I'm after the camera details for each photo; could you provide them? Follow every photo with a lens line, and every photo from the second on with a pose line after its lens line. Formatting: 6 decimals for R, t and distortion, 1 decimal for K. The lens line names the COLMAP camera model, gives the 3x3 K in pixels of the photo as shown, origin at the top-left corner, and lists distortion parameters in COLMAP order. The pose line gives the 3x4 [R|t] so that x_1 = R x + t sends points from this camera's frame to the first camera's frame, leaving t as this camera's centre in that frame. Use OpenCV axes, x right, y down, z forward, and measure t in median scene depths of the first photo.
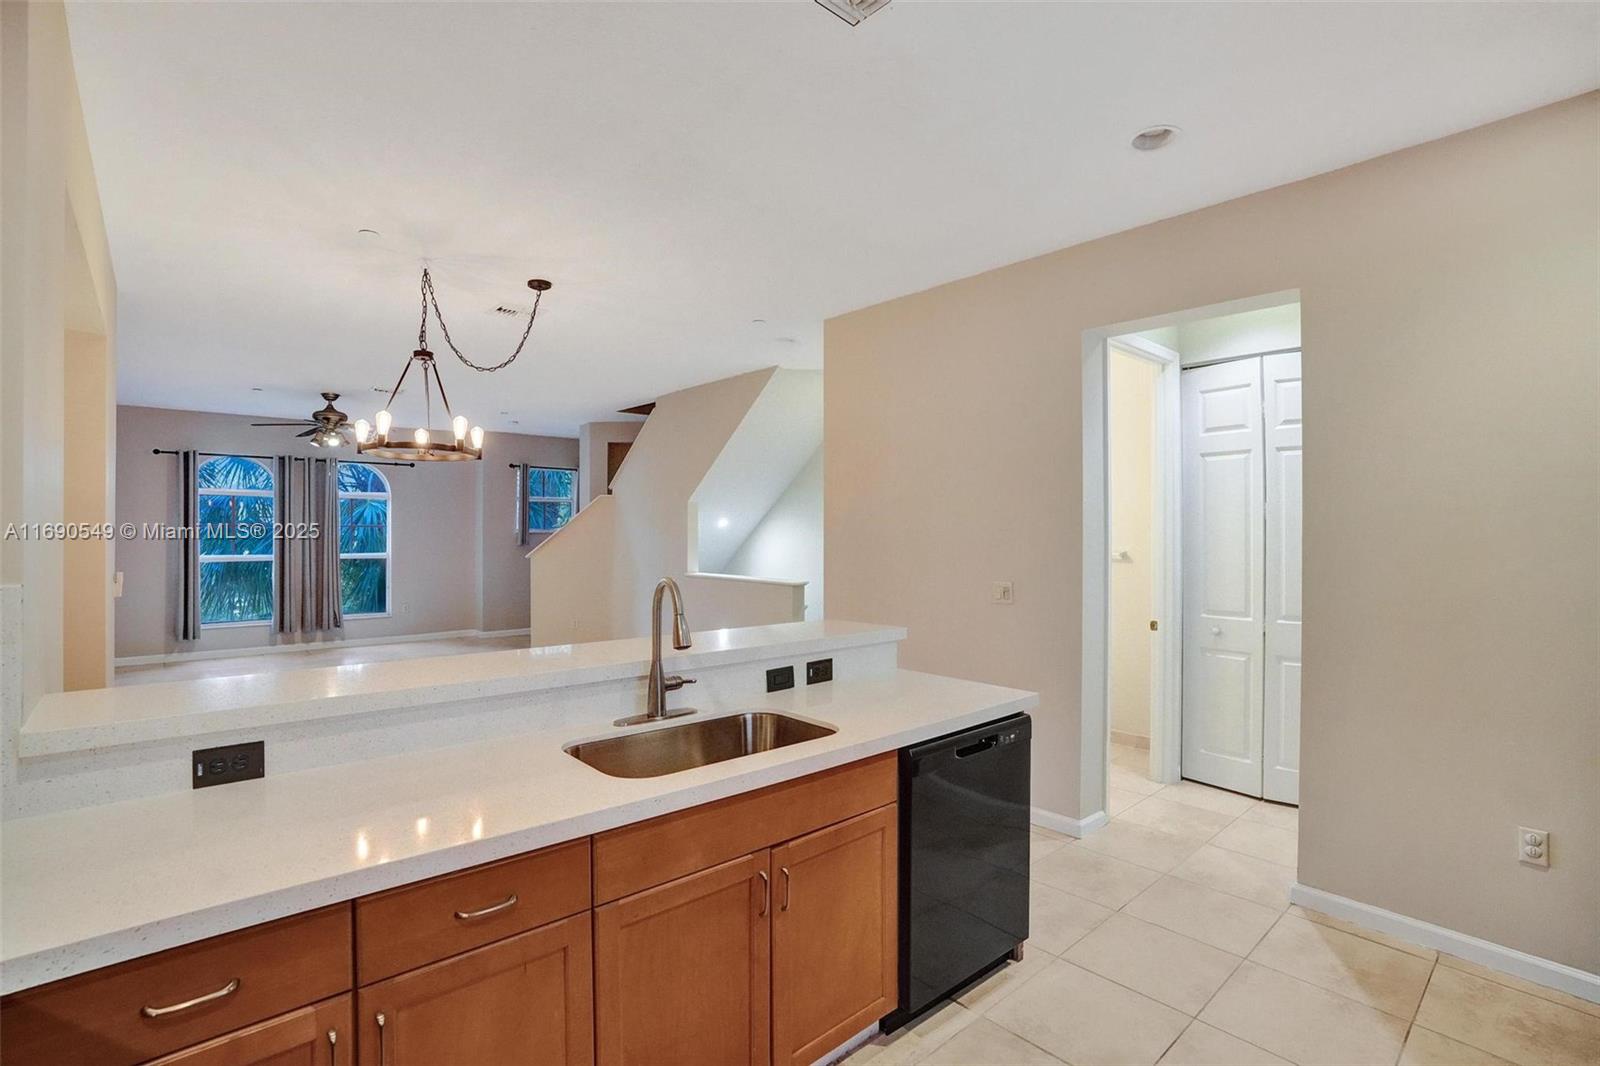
lens RADIAL K [[745.6, 0, 805.5], [0, 745.6, 530.5], [0, 0, 1]] dist [-0.064690, 0.023455]
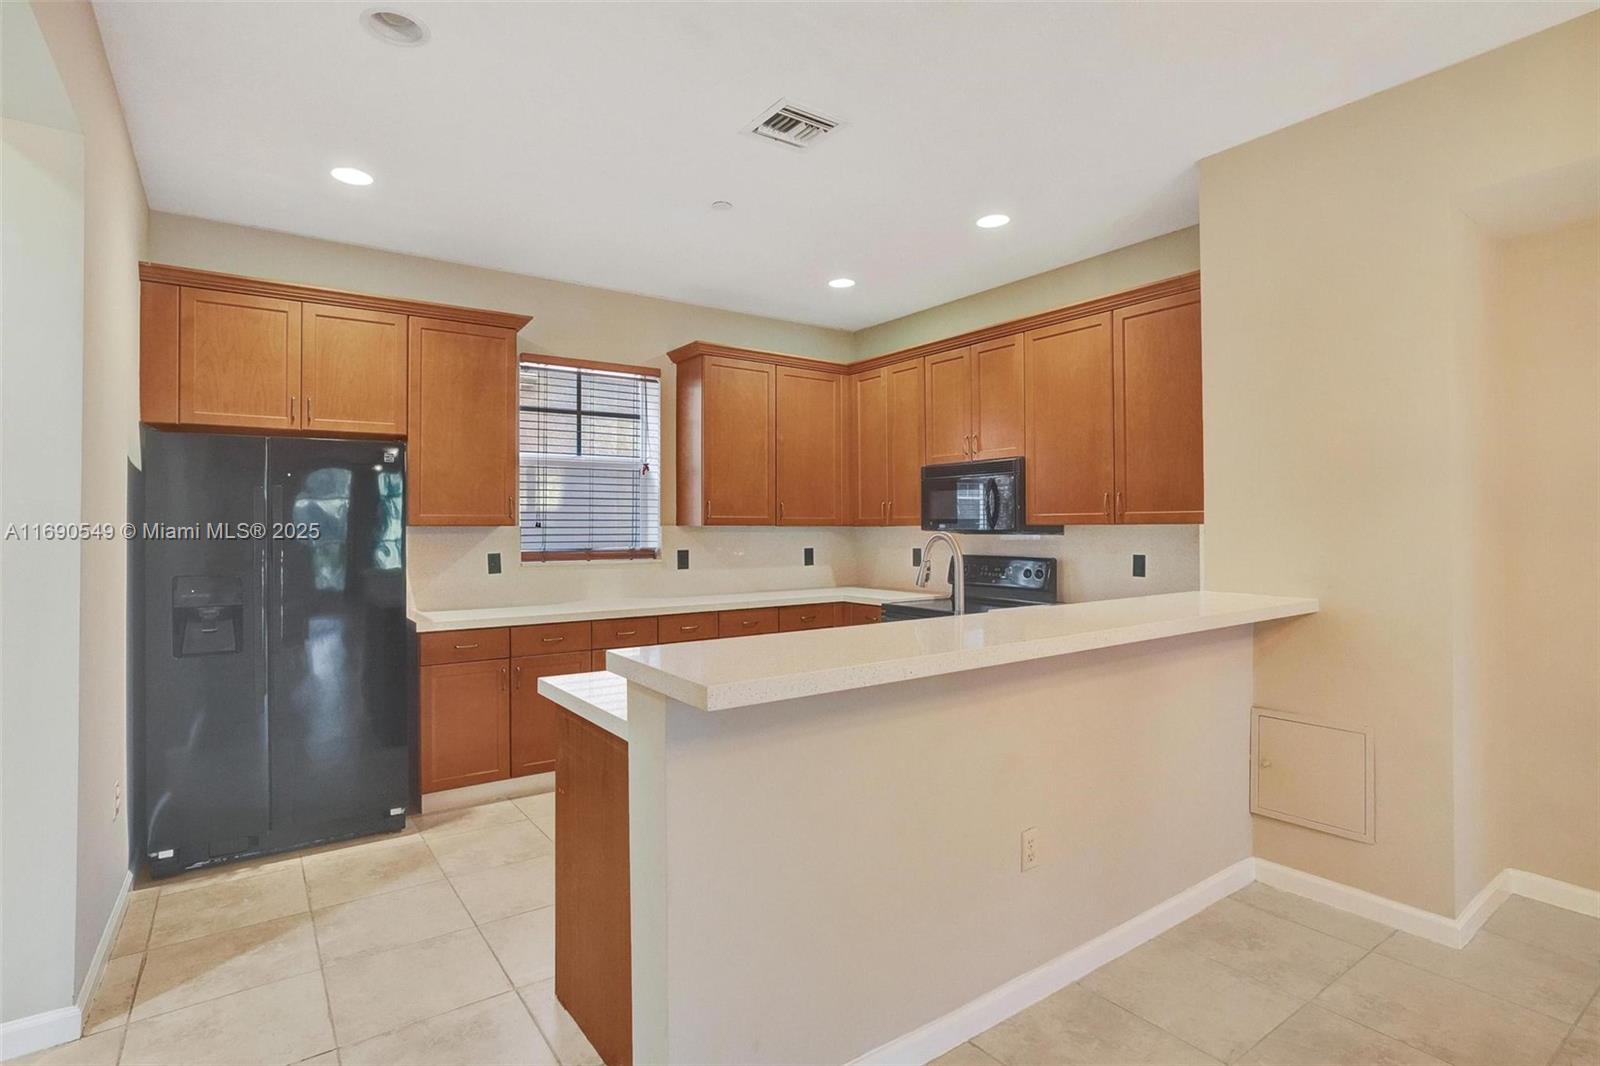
lens RADIAL K [[801.2, 0, 806.3], [0, 801.2, 524.2], [0, 0, 1]] dist [-0.052701, 0.031100]
pose [[-0.995540, 0.004680, 0.094228, -0.055199], [0.004049, 0.999968, -0.006892, 0.031886], [-0.094257, -0.006480, -0.995527, 1.231958]]
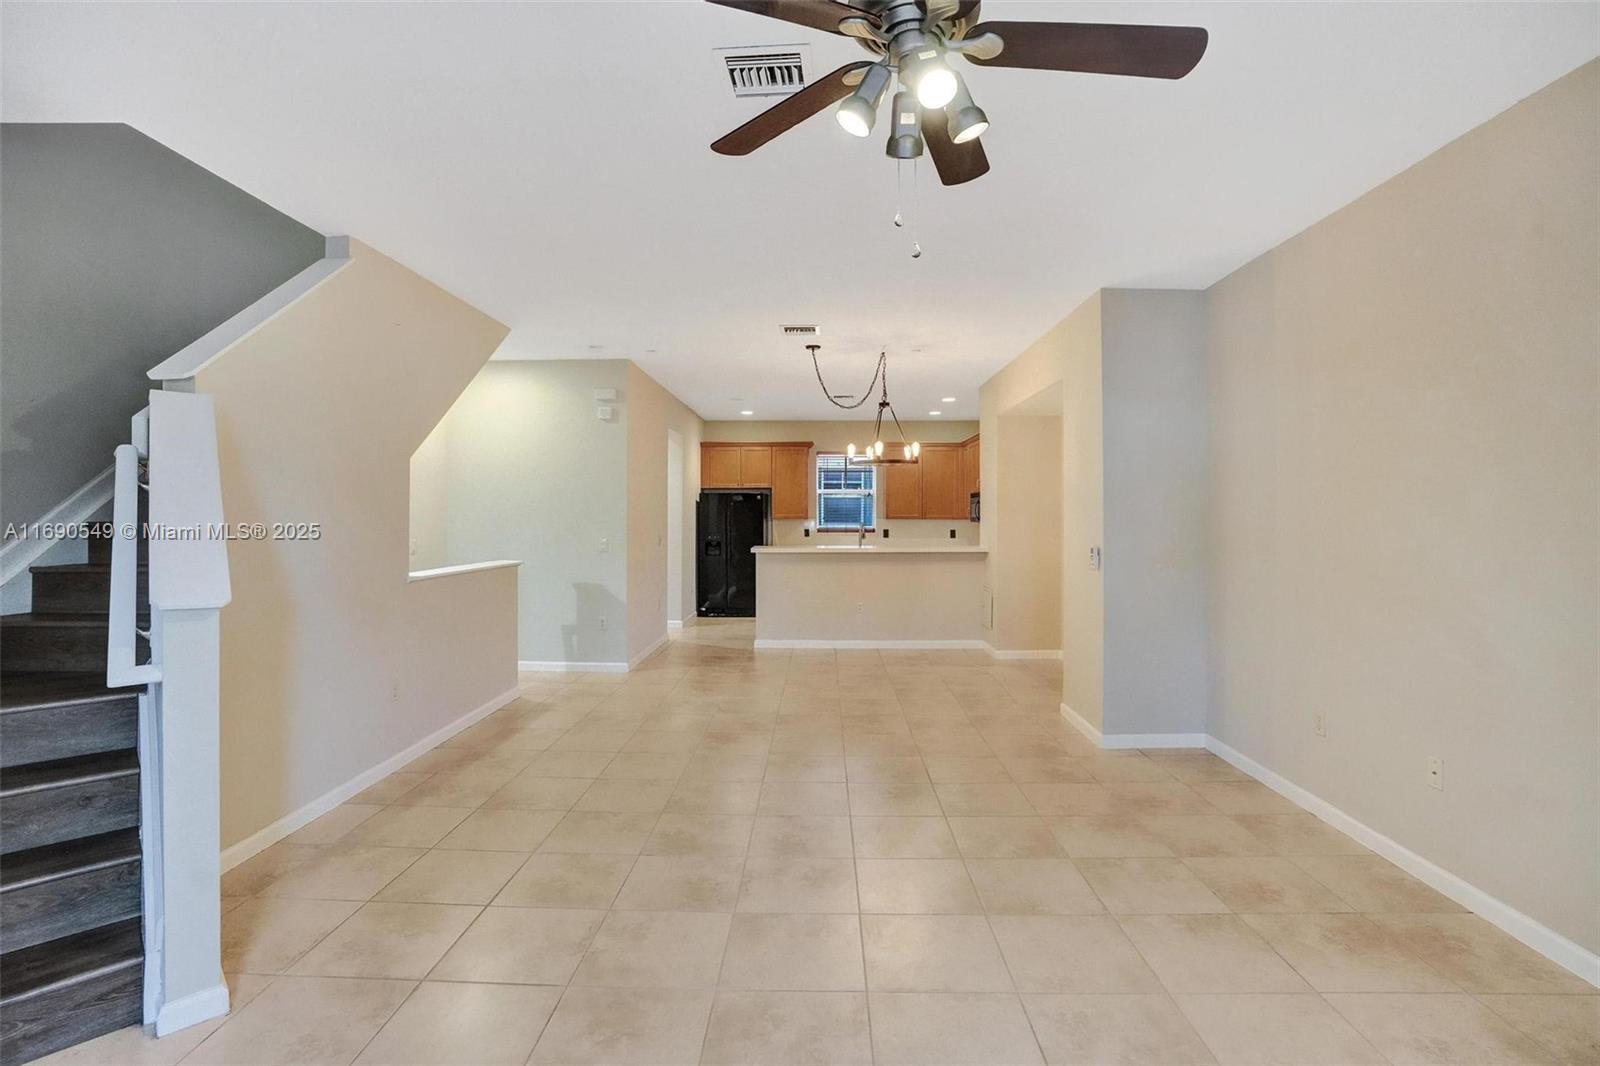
lens RADIAL K [[755.9, 0, 802.7], [0, 755.9, 515.5], [0, 0, 1]] dist [-0.068475, 0.024884]
pose [[-0.729291, 0.000443, 0.684203, -1.498624], [-0.001869, 0.999995, -0.002640, 0.019951], [-0.684201, -0.003204, -0.729287, 2.275204]]
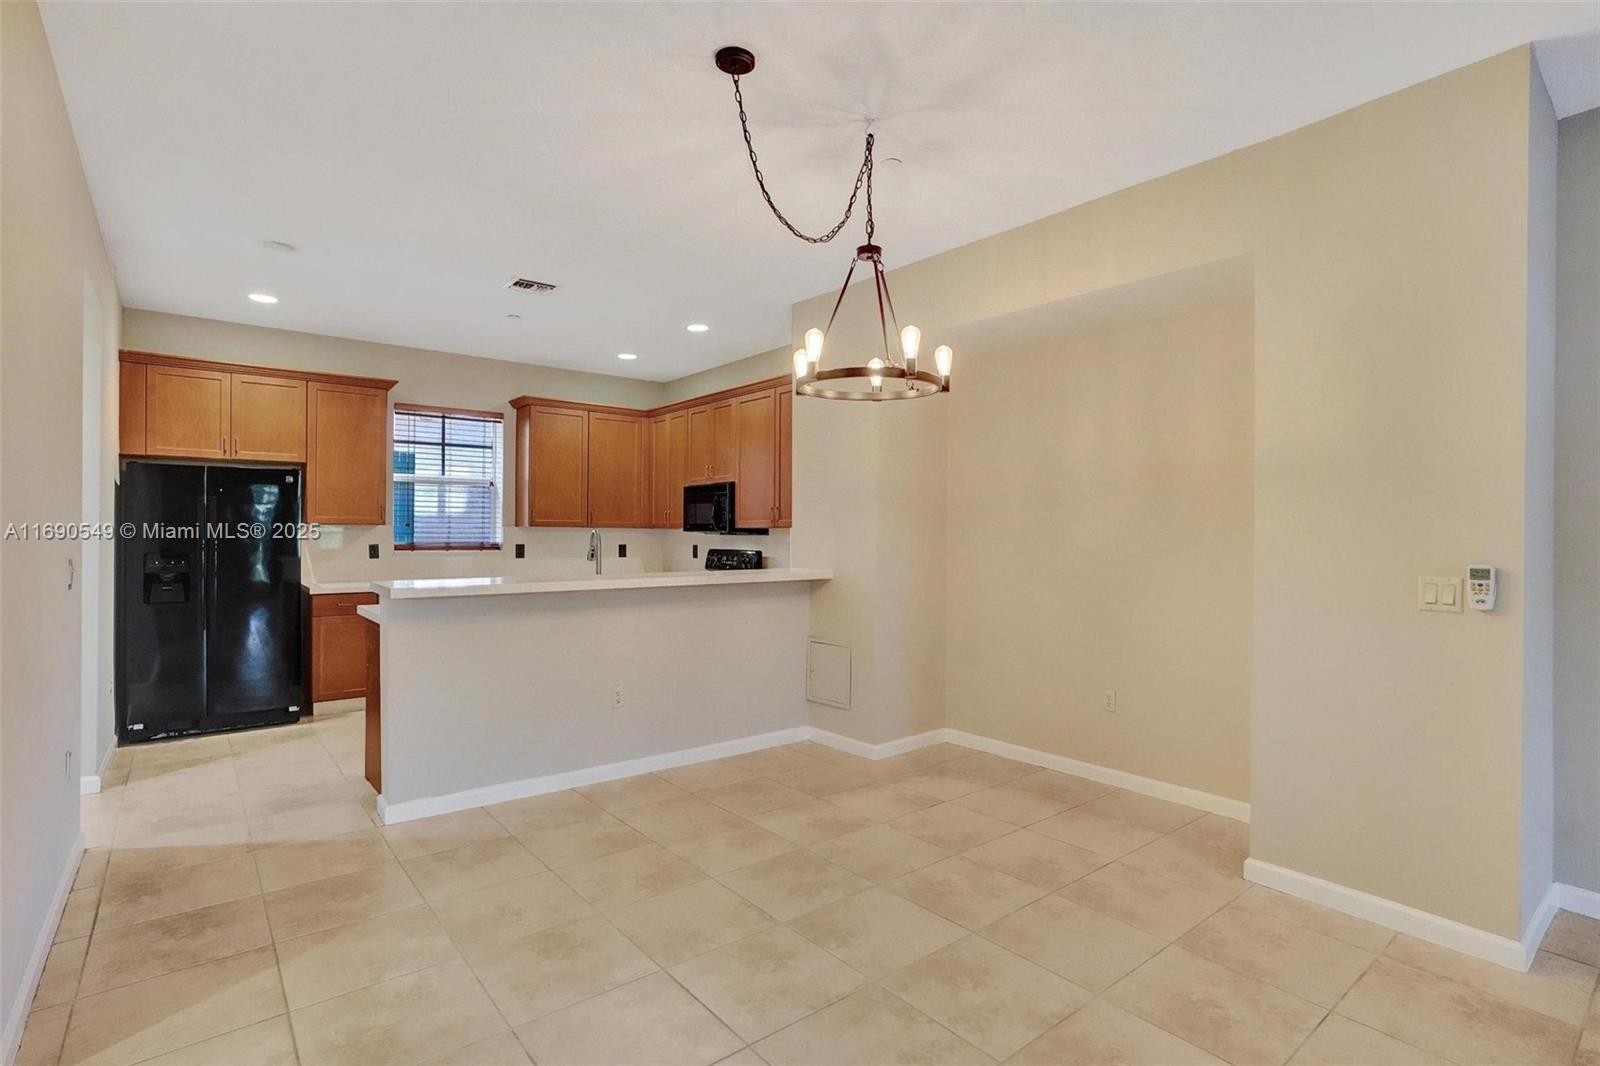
lens RADIAL K [[779.5, 0, 799.3], [0, 779.5, 537.9], [0, 0, 1]] dist [-0.041971, 0.028254]
pose [[-0.999048, -0.005369, 0.043282, -0.453232], [-0.005277, 0.999984, 0.002244, 0.043137], [-0.043293, 0.002013, -0.999060, 1.694191]]
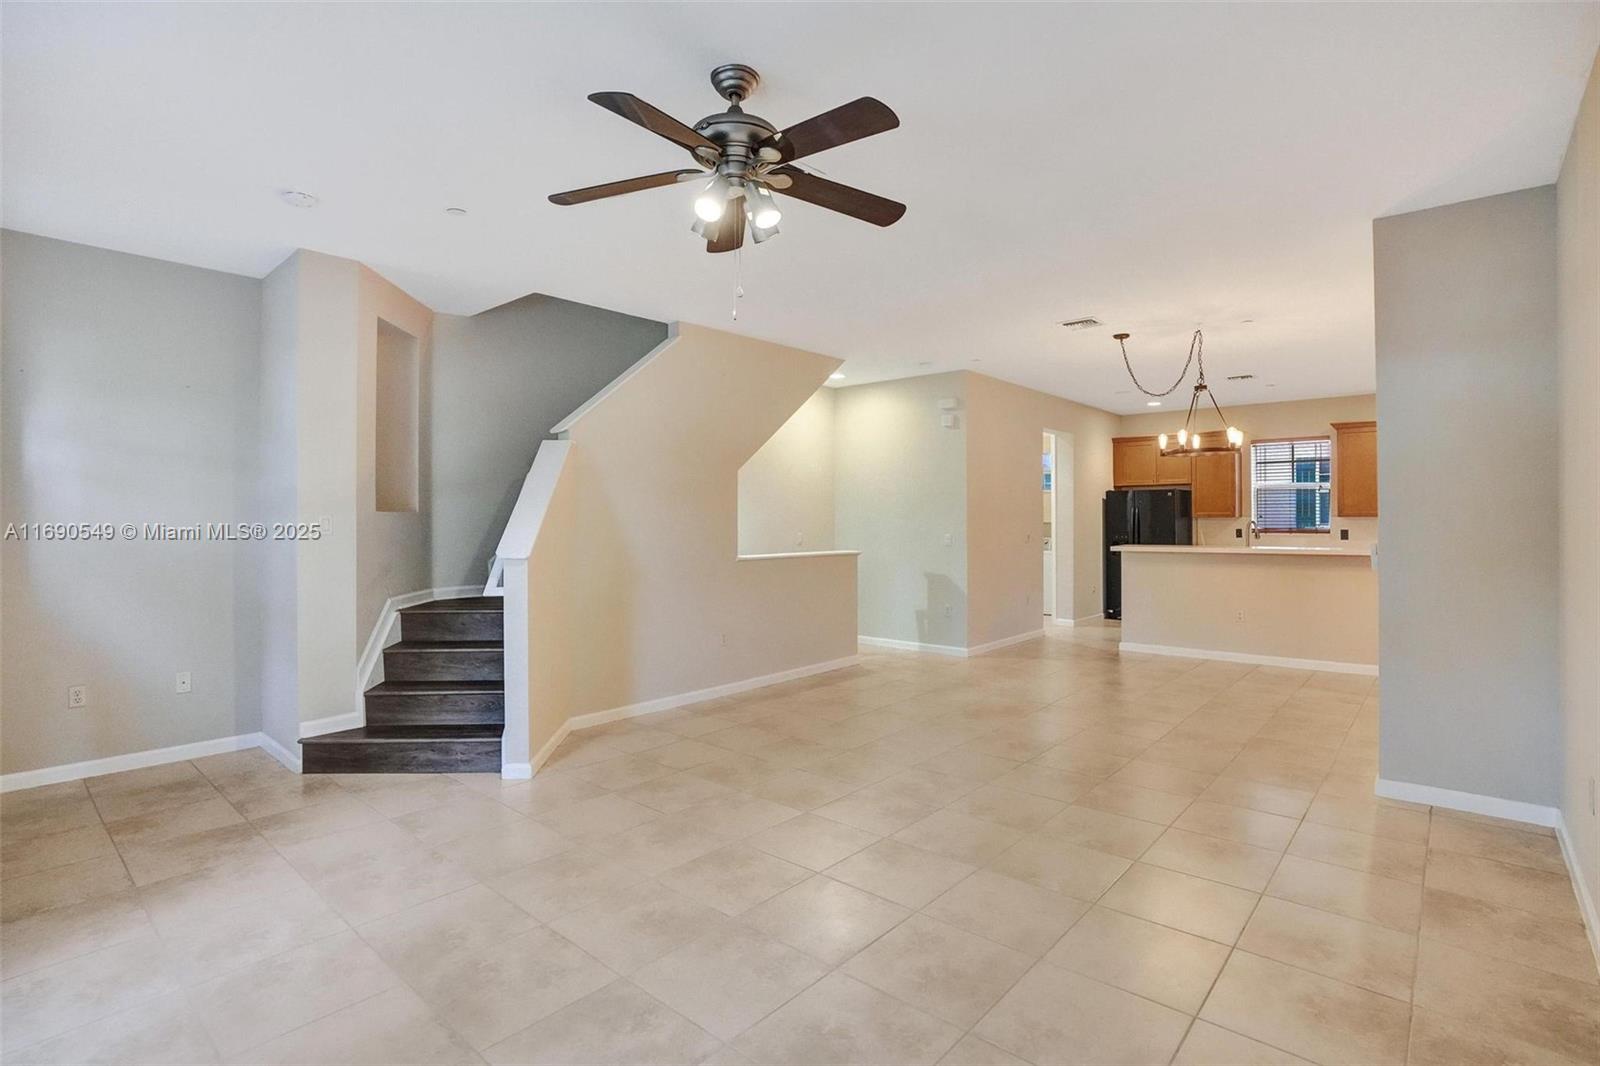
lens RADIAL K [[769.6, 0, 800.0], [0, 769.6, 533.0], [0, 0, 1]] dist [-0.044351, 0.000891]
pose [[-0.122126, -0.016292, 0.992381, -1.895040], [0.001669, 0.999860, 0.016620, 0.033303], [-0.992513, 0.003686, -0.122082, 1.927727]]
